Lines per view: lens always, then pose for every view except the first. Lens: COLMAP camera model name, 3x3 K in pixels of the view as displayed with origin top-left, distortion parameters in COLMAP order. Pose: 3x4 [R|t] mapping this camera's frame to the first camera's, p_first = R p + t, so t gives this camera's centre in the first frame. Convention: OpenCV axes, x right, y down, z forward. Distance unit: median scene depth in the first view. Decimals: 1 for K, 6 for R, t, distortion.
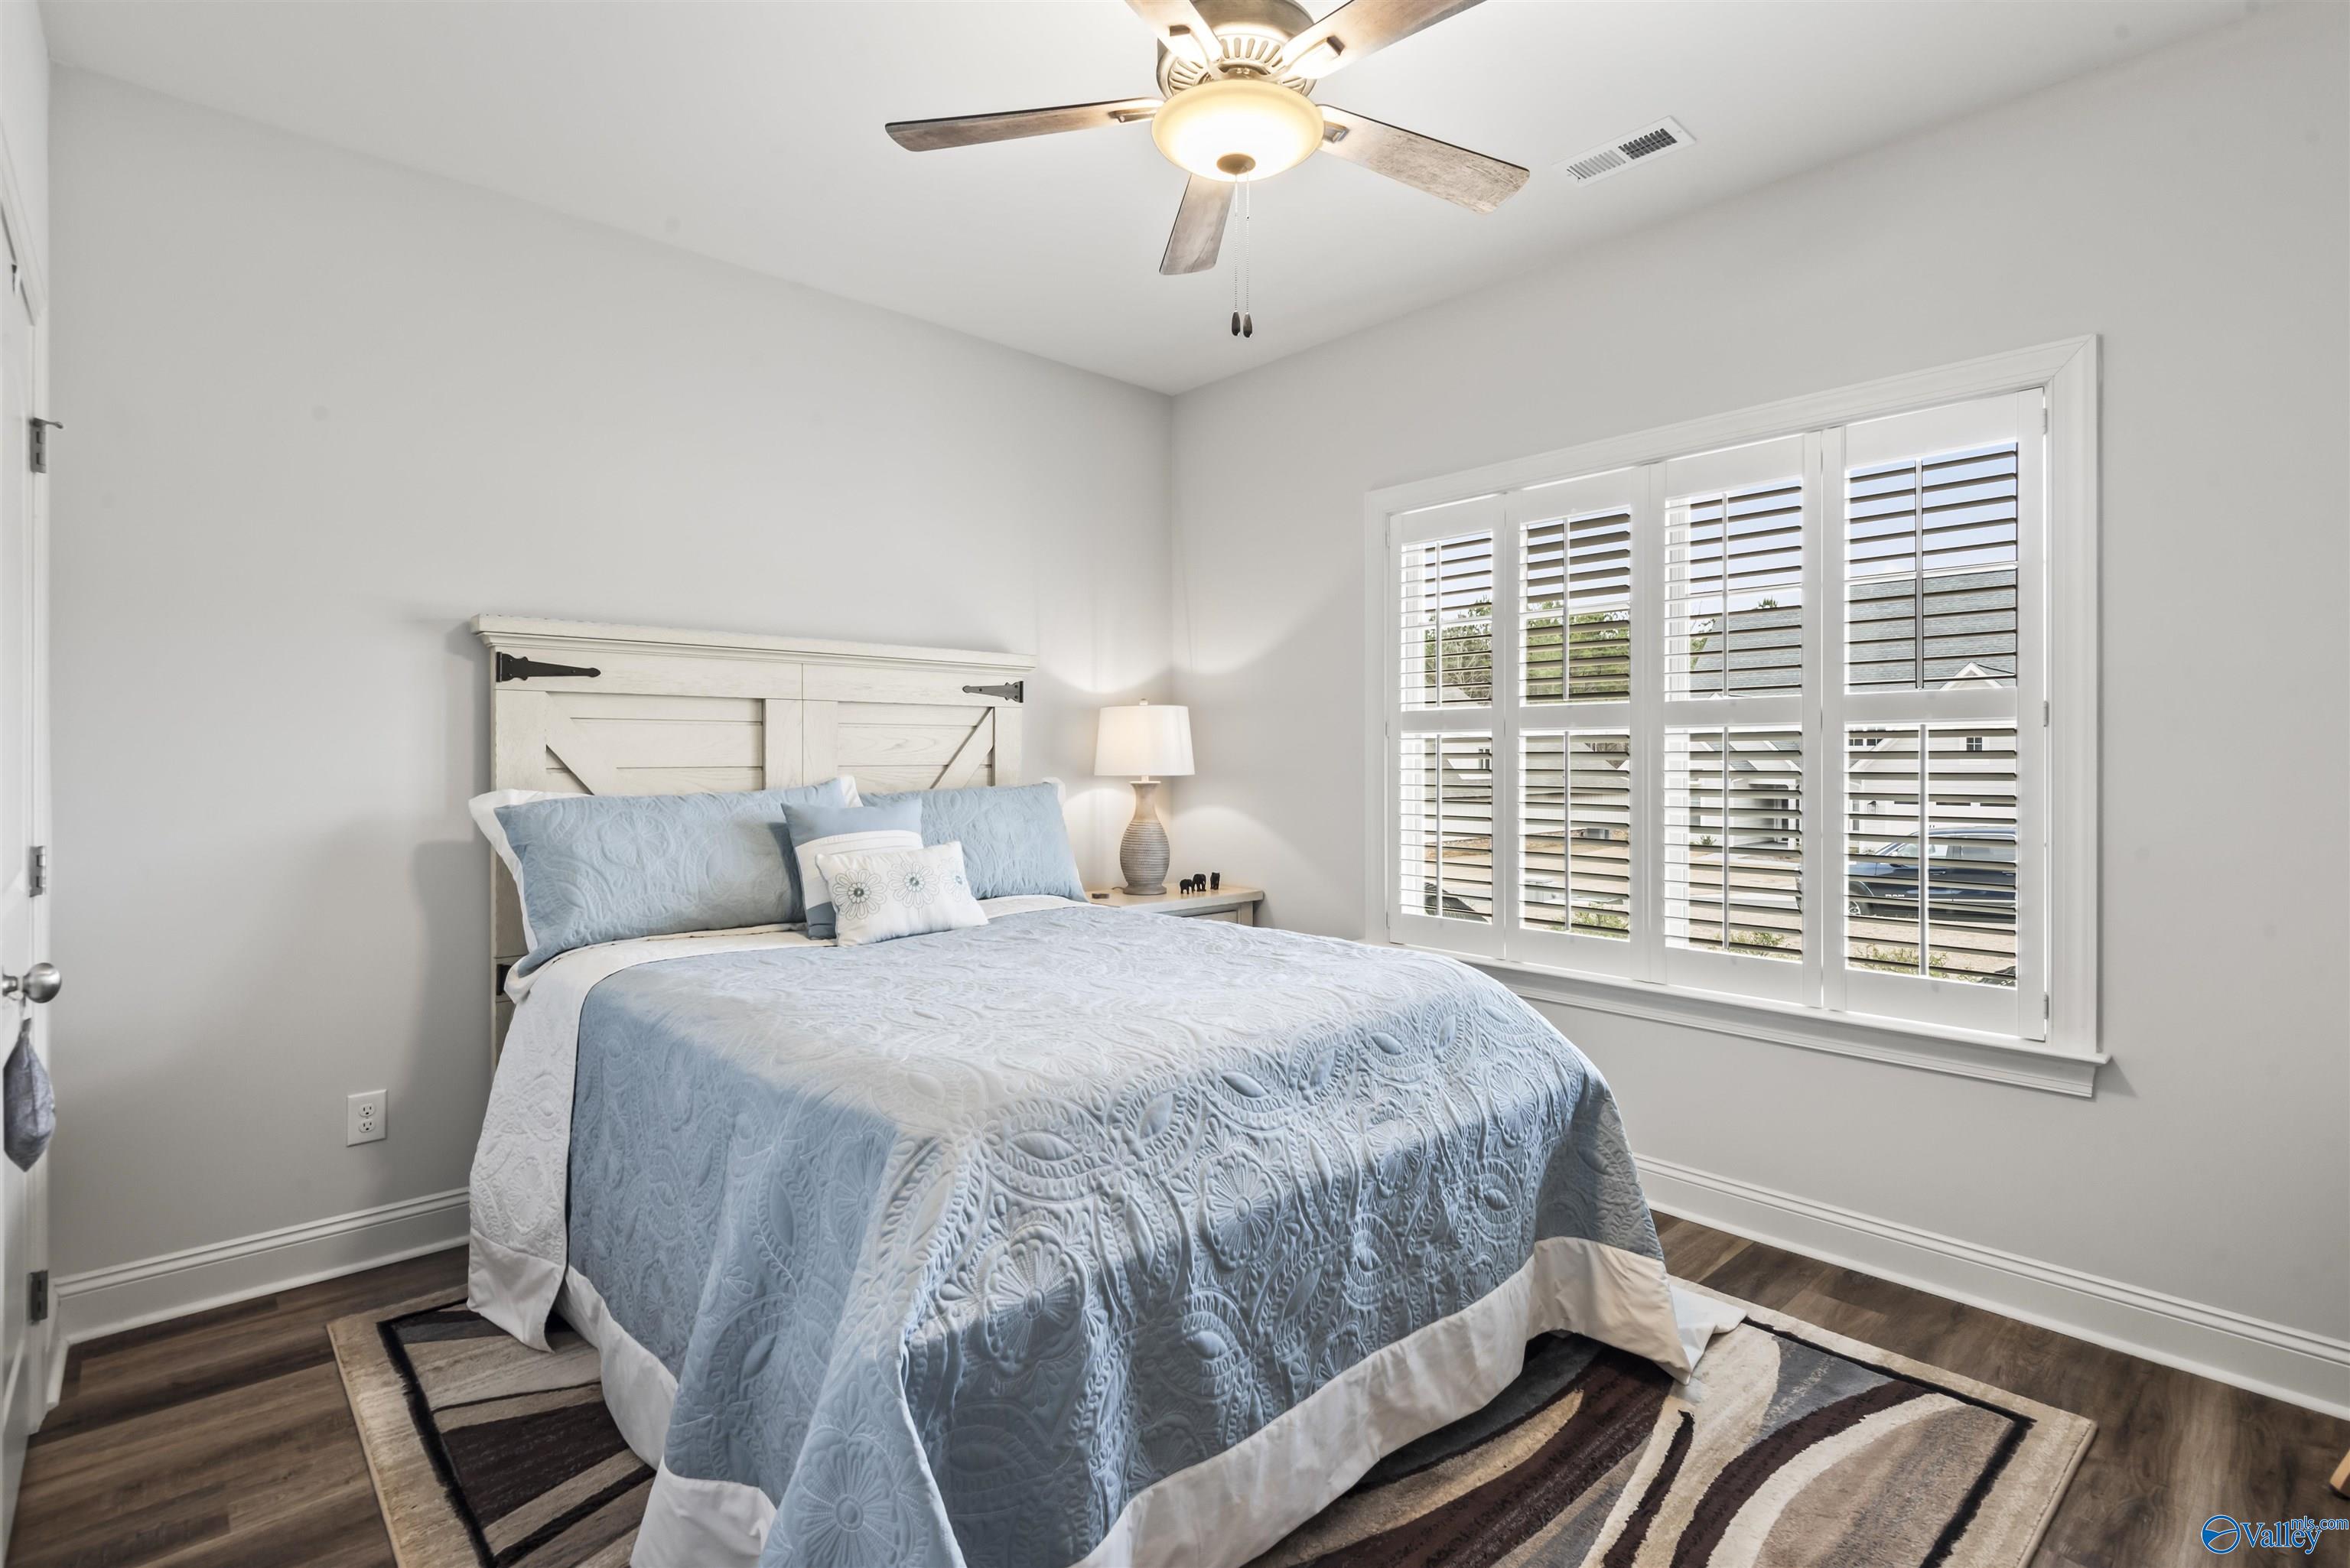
lens RADIAL K [[1130.7, 0, 1189.3], [0, 1130.7, 765.7], [0, 0, 1]] dist [0.001345, -0.000261]
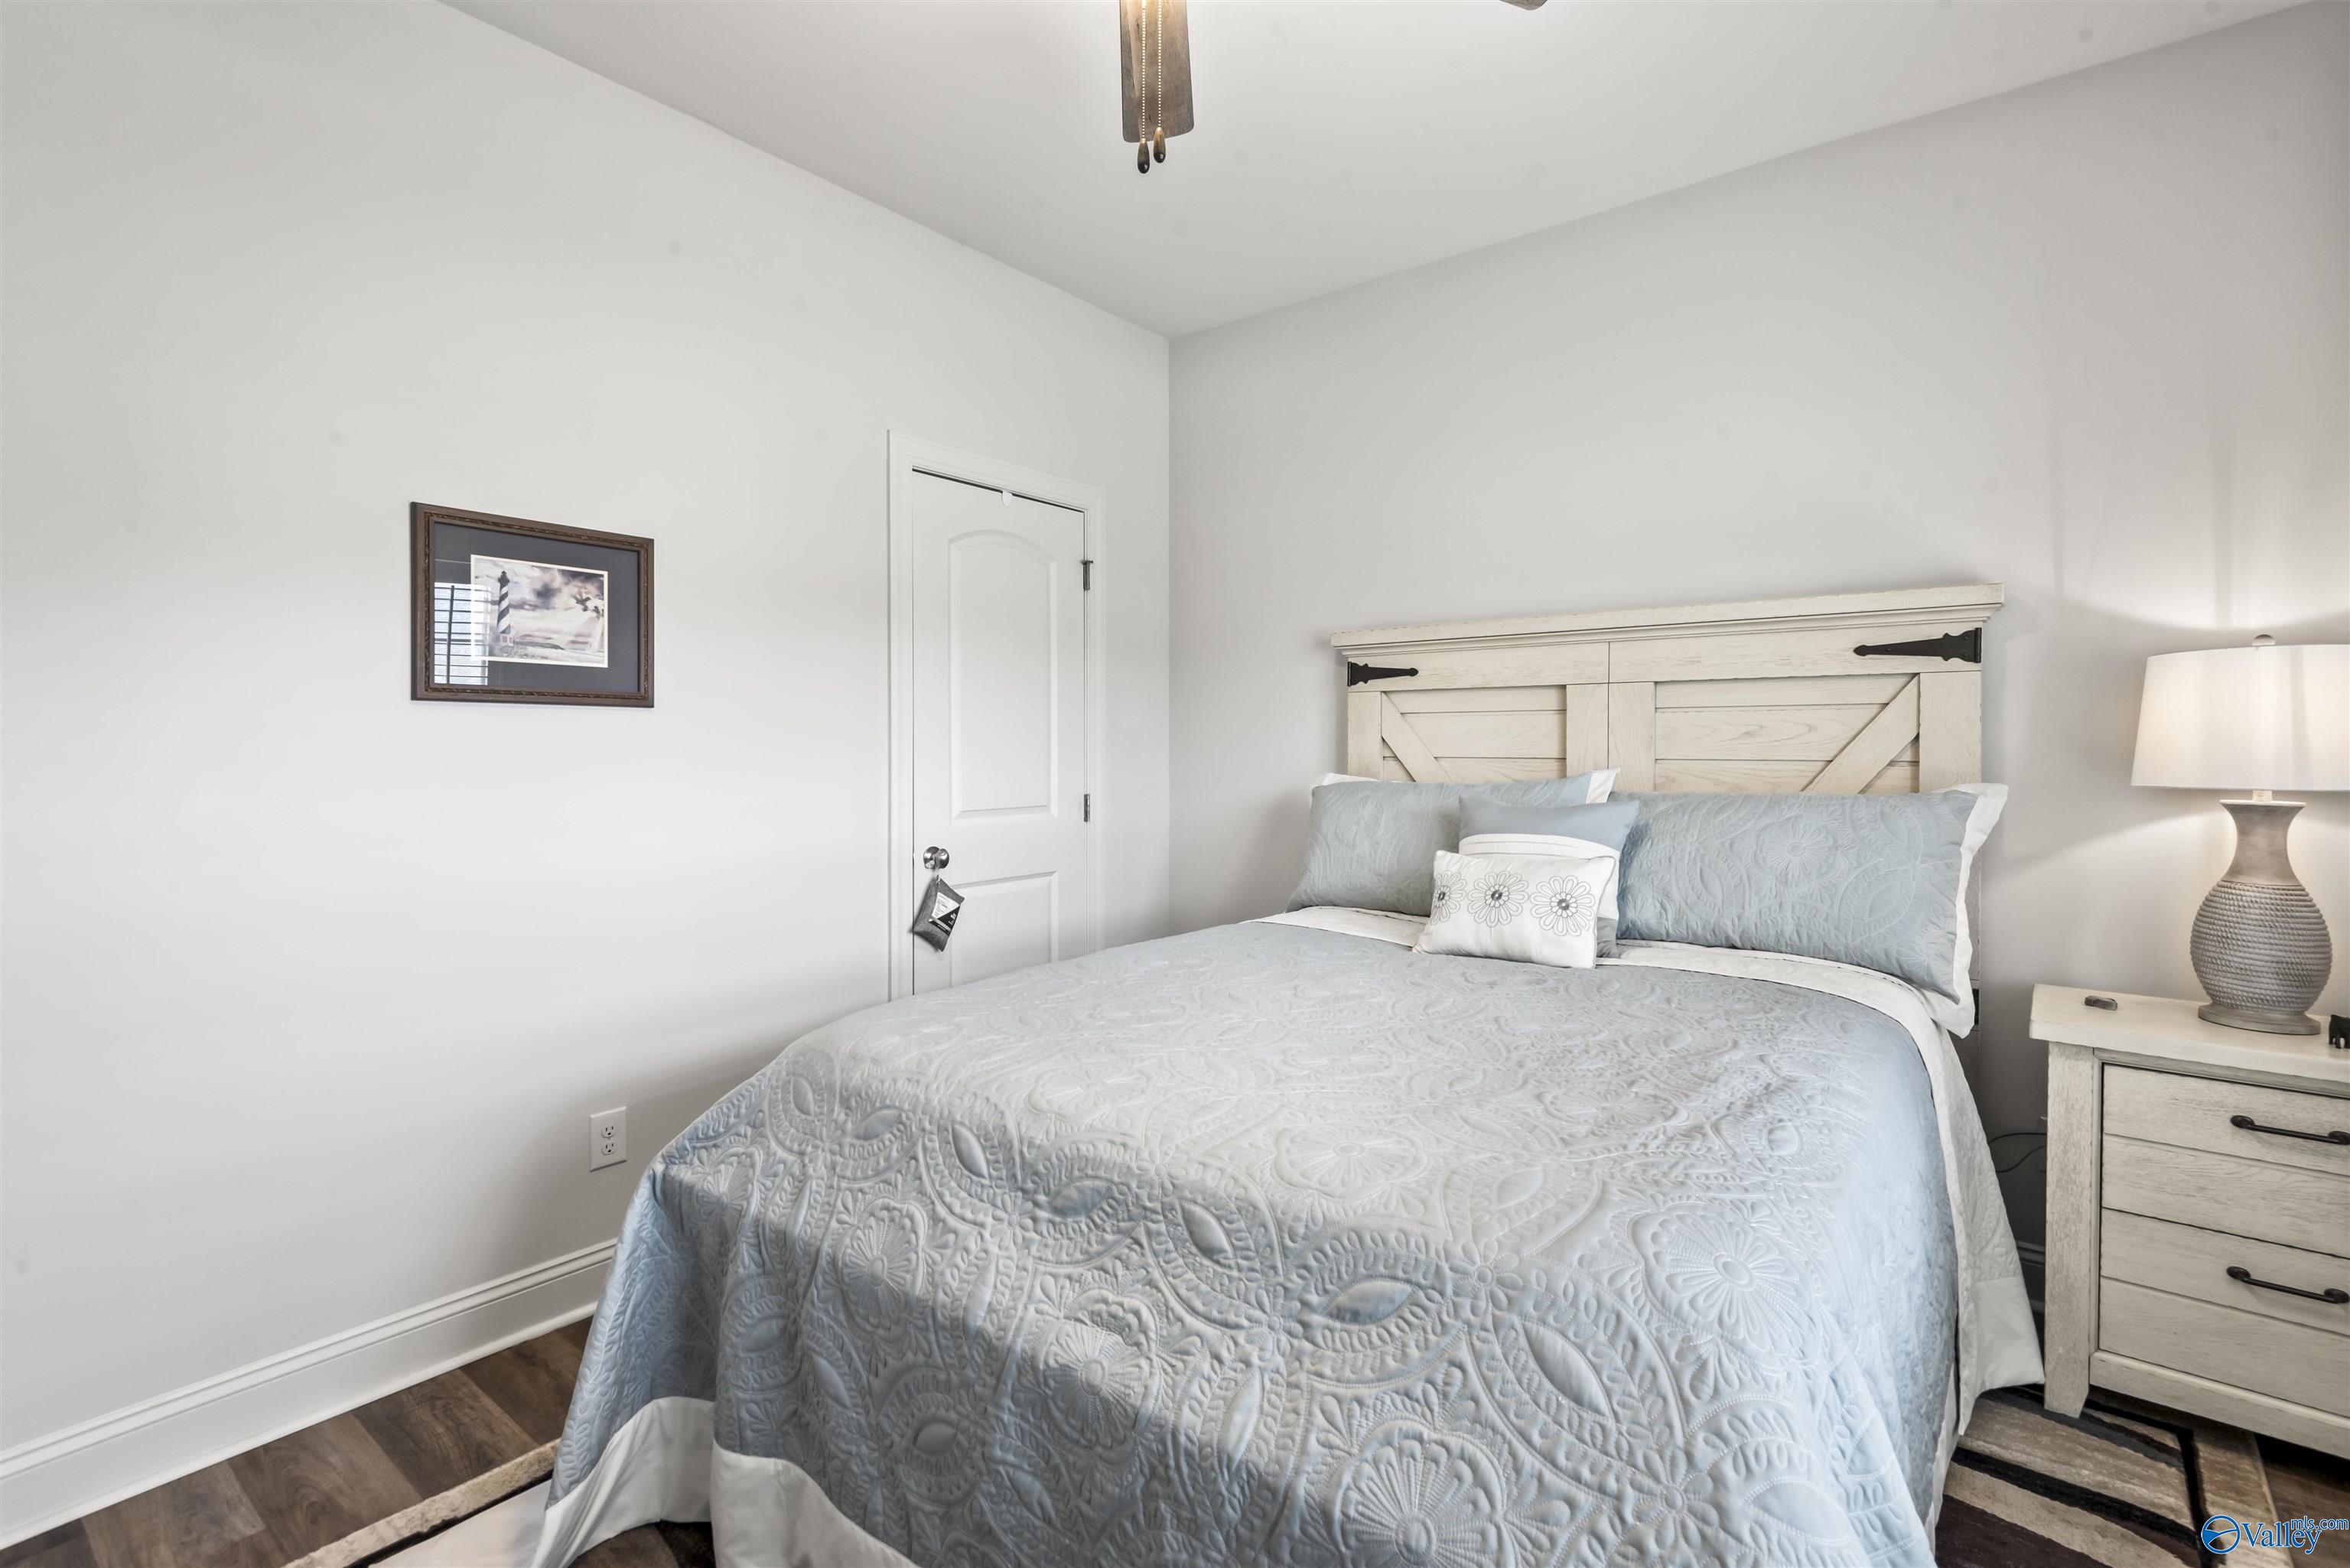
lens RADIAL K [[1079.6, 0, 1188.5], [0, 1079.6, 758.7], [0, 0, 1]] dist [0.023739, -0.011804]
pose [[0.138093, 0.013553, -0.990326, 0.507889], [-0.010270, 0.999872, 0.012251, -0.007167], [0.990366, 0.008478, 0.138215, 0.632417]]
